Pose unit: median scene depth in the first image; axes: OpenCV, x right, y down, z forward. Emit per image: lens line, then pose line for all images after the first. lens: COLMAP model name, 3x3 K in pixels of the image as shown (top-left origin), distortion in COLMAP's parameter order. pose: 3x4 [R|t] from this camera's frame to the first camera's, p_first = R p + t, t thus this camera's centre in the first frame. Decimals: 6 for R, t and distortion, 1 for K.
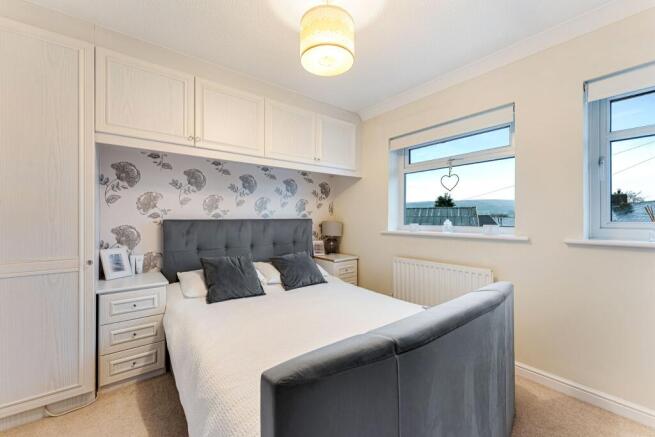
lens RADIAL K [[273.2, 0, 313.8], [0, 273.2, 216.5], [0, 0, 1]] dist [0.002304, 0.000141]
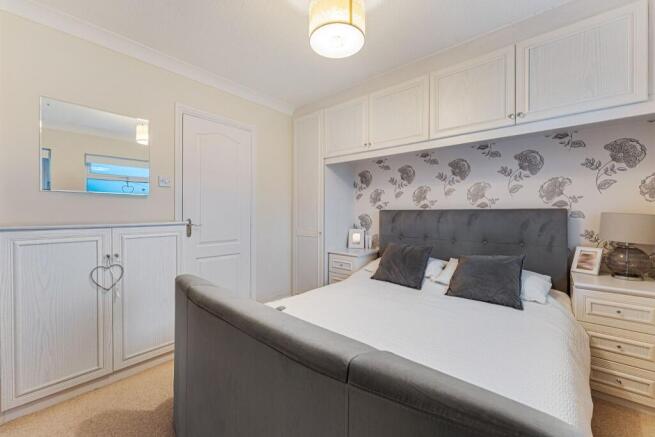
lens RADIAL K [[264.9, 0, 328.1], [0, 264.9, 222.0], [0, 0, 1]] dist [-0.002439, -0.000903]
pose [[0.174540, 0.048950, -0.983433, 0.524434], [0.014321, 0.998532, 0.052244, -0.000885], [0.984546, -0.023202, 0.173582, 0.428827]]
